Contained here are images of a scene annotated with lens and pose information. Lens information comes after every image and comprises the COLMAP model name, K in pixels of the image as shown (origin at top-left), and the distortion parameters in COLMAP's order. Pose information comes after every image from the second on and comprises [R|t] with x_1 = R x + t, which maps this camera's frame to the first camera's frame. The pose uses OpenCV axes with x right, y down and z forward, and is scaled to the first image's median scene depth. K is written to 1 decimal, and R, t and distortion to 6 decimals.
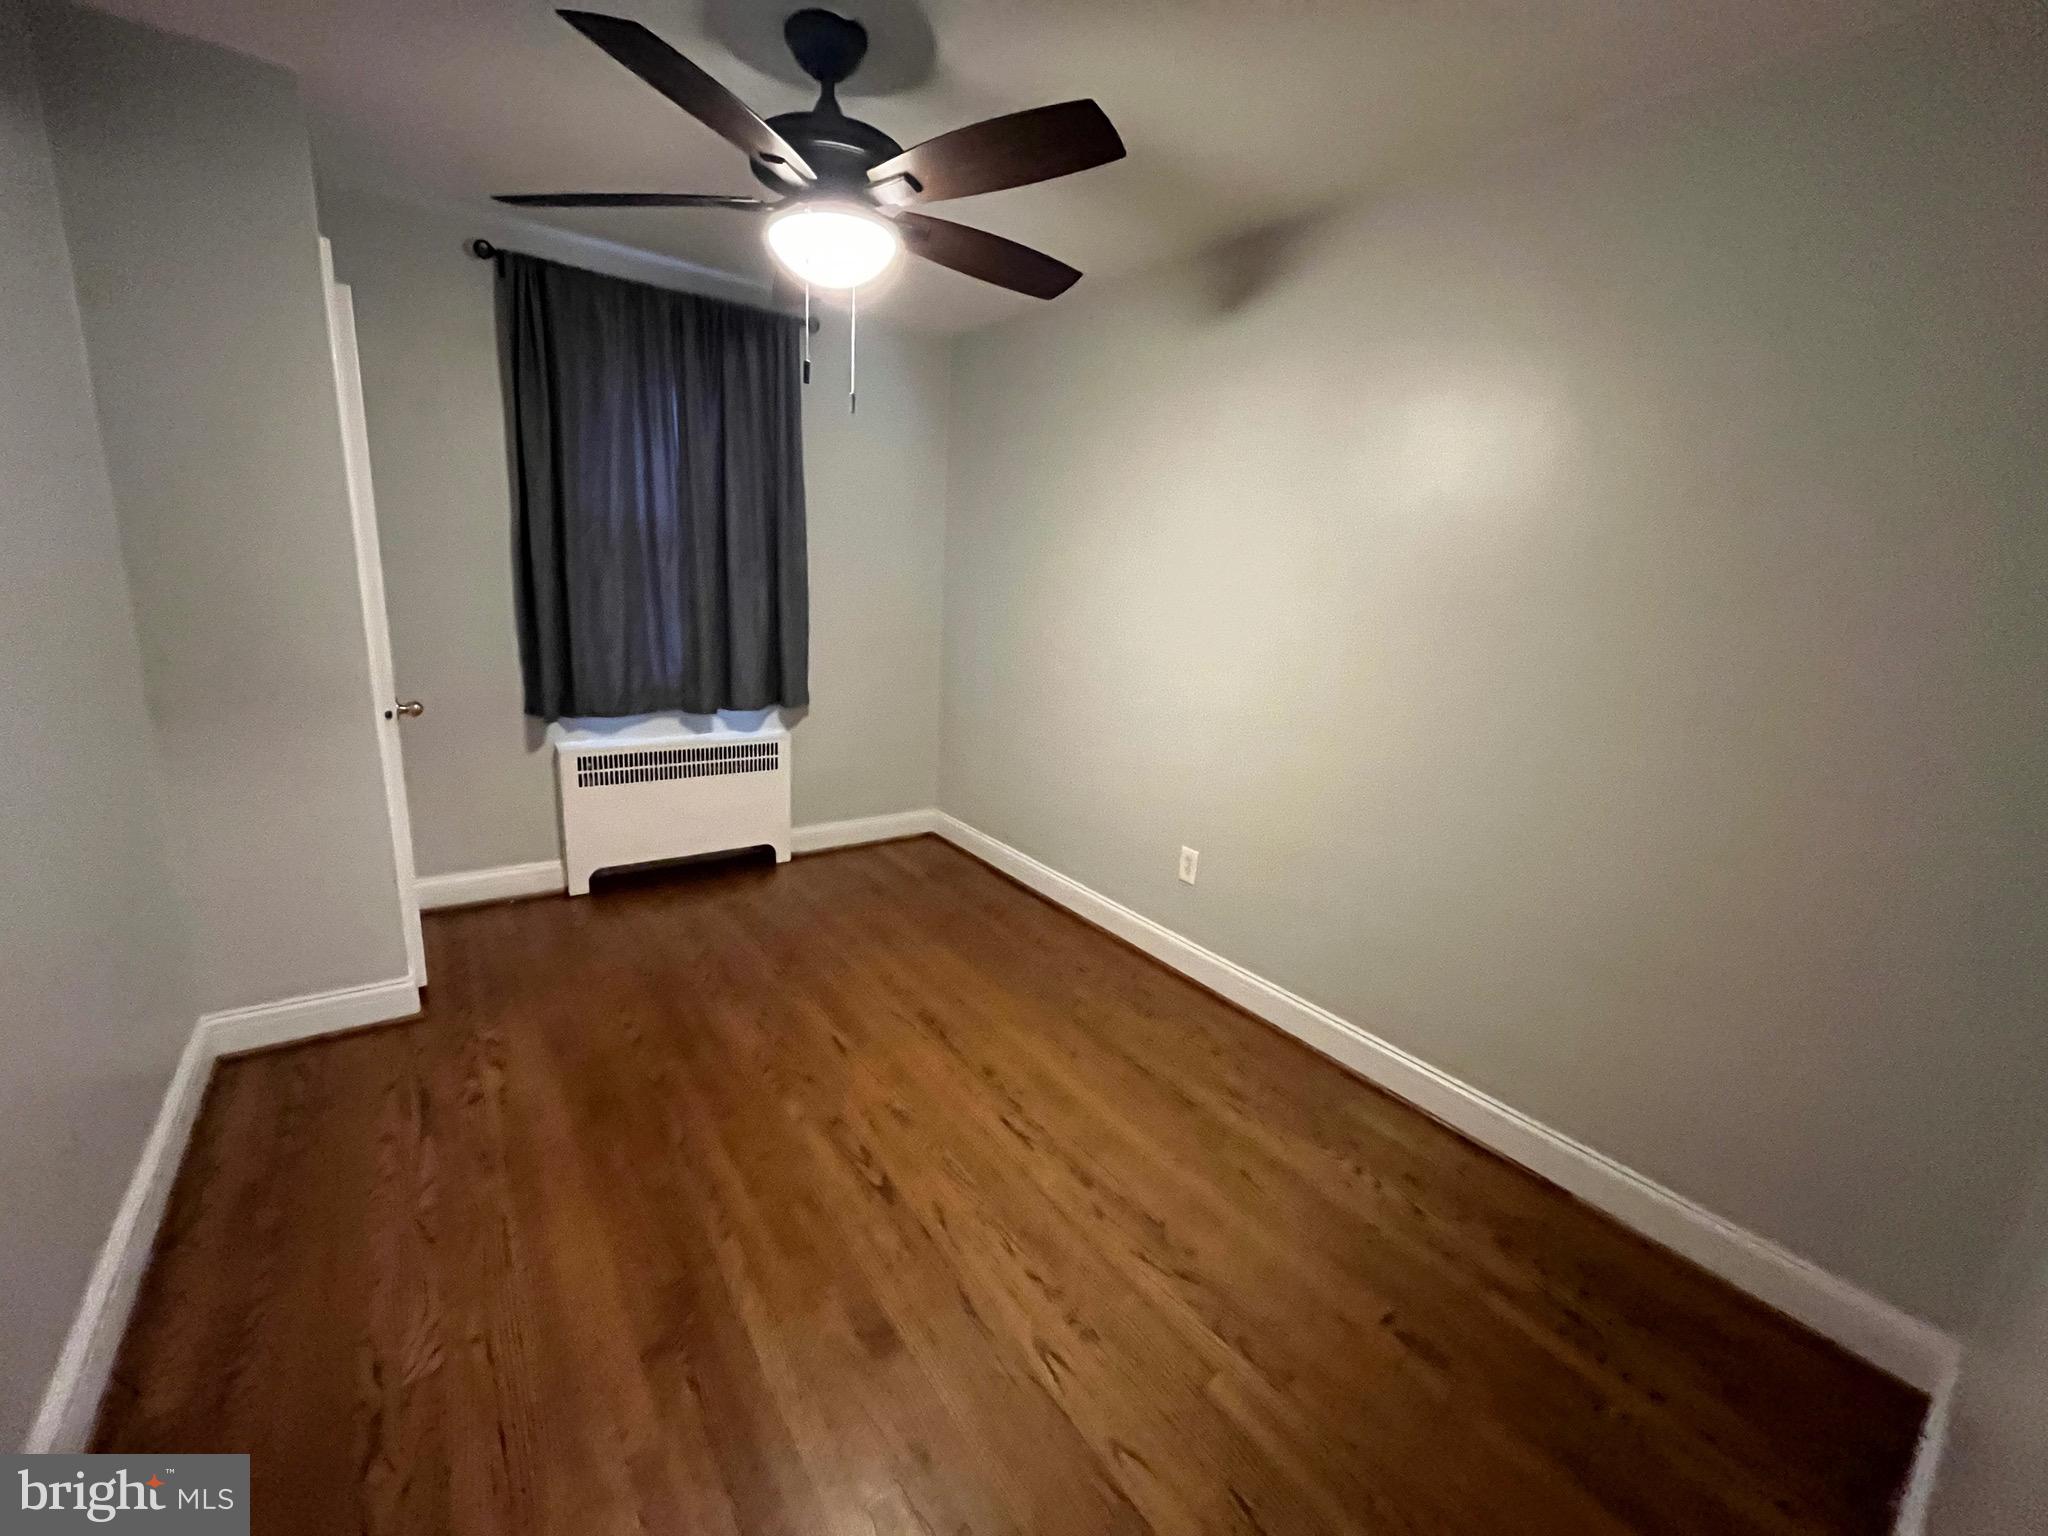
lens RADIAL K [[828.5, 0, 1027.0], [0, 828.5, 771.5], [0, 0, 1]] dist [-0.002356, -0.000210]
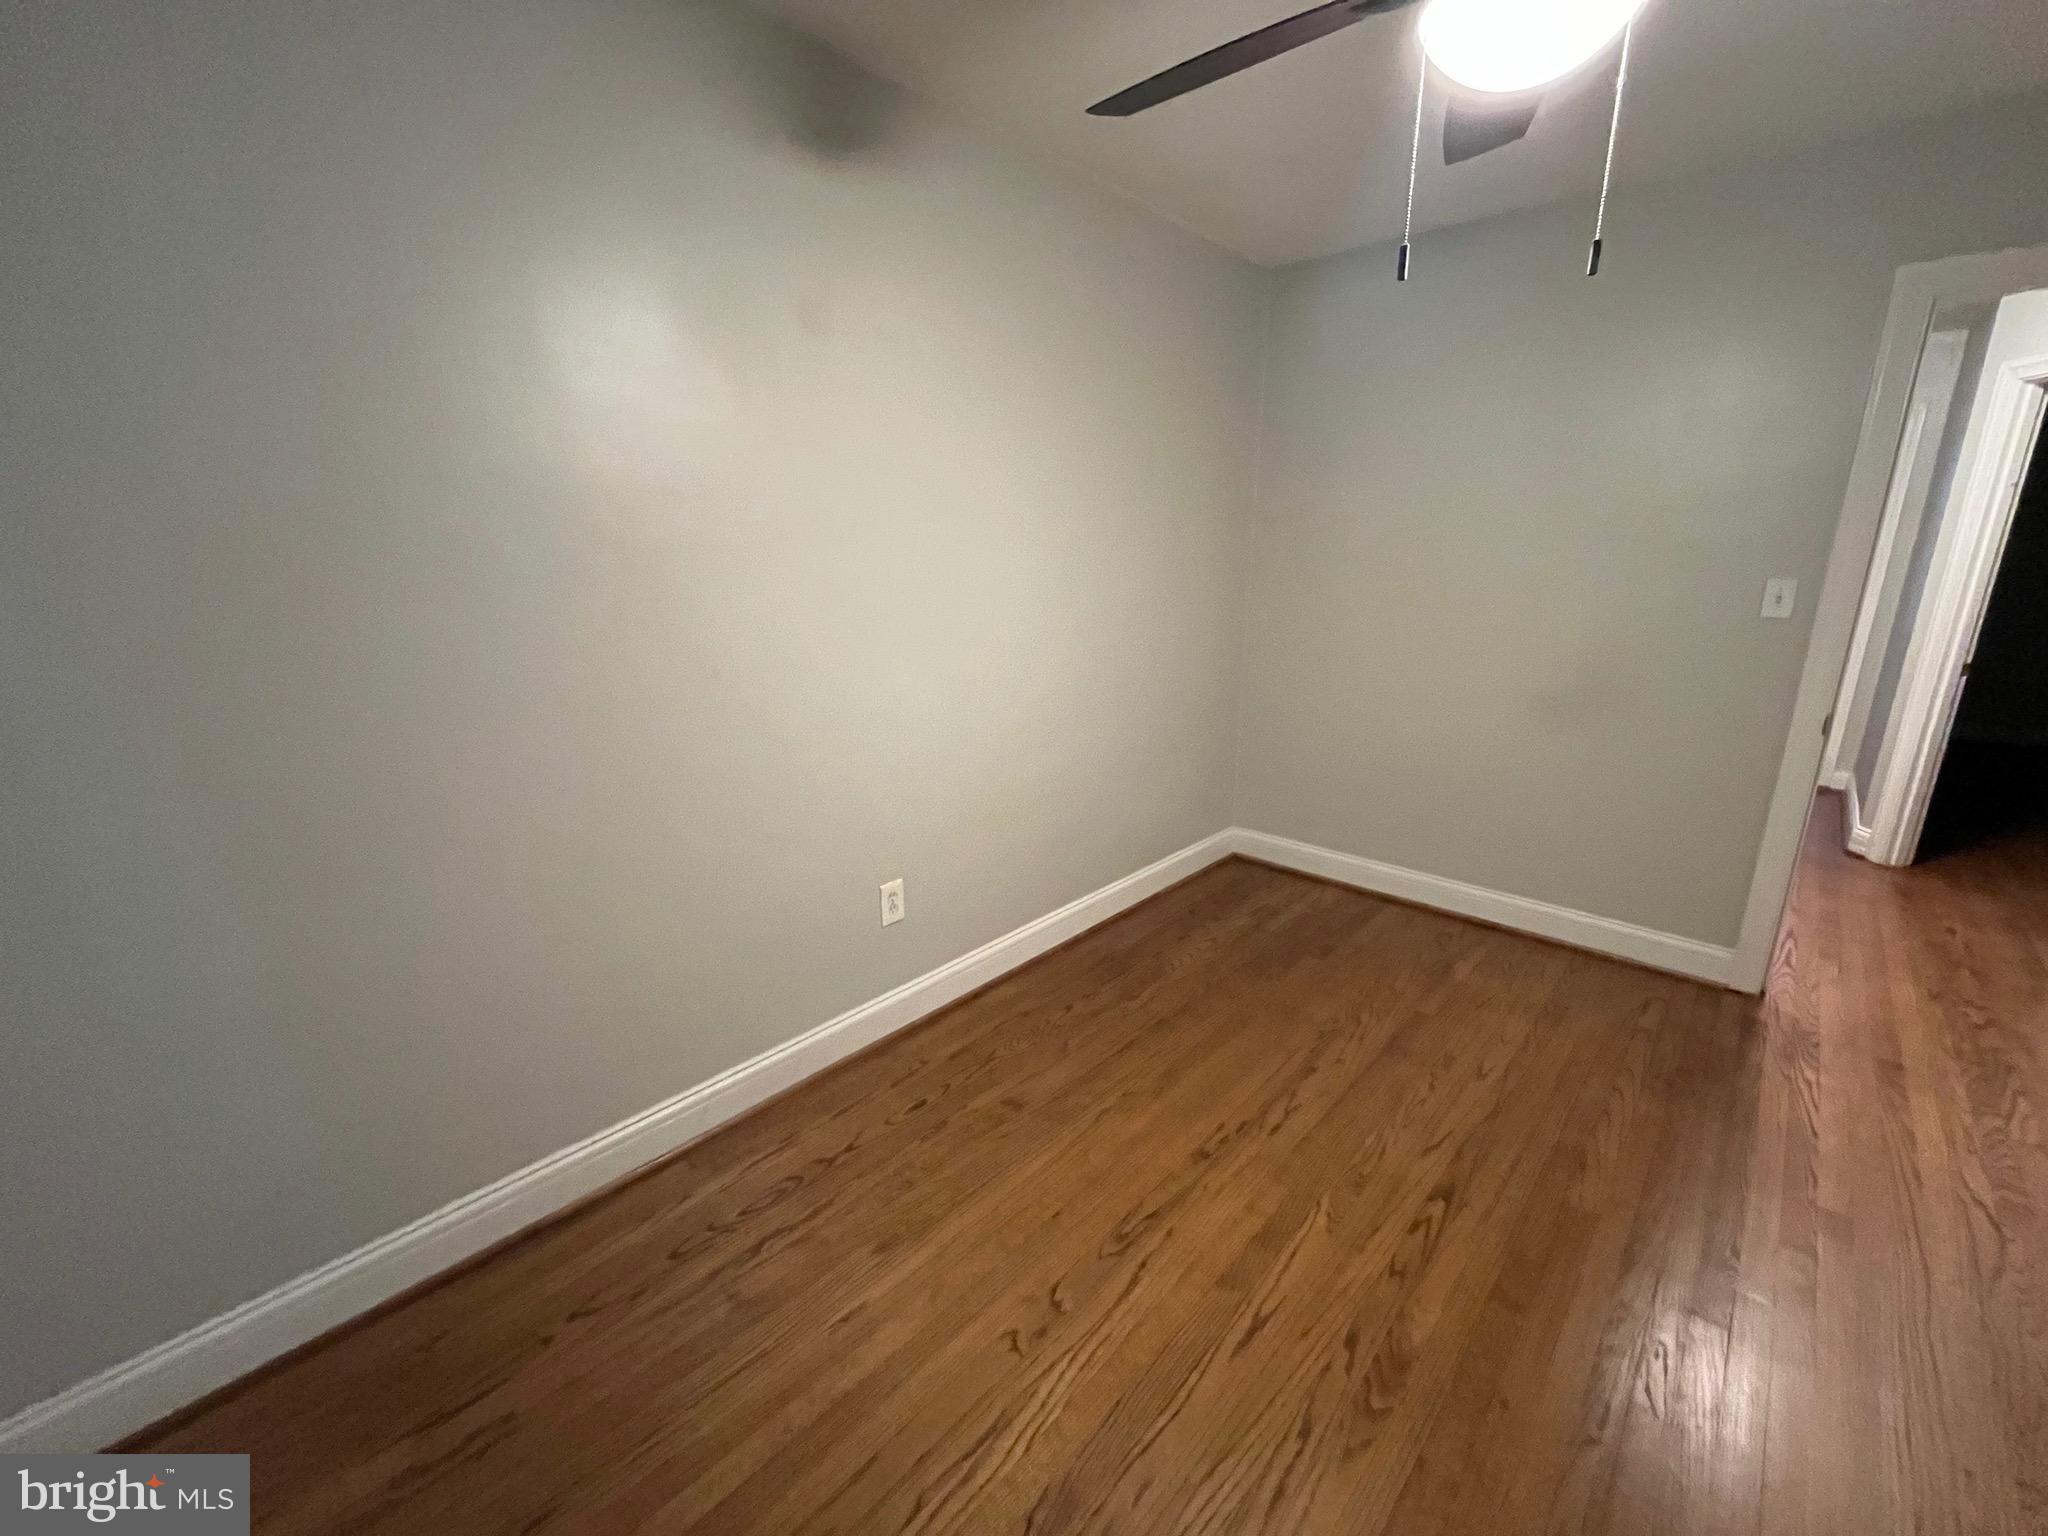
lens RADIAL K [[828.5, 0, 1027.0], [0, 828.5, 771.5], [0, 0, 1]] dist [-0.002356, -0.000210]
pose [[-0.201462, -0.290463, 0.935438, -0.688462], [0.237930, 0.911904, 0.334397, -0.301213], [-0.950159, 0.289937, -0.114604, 1.202852]]
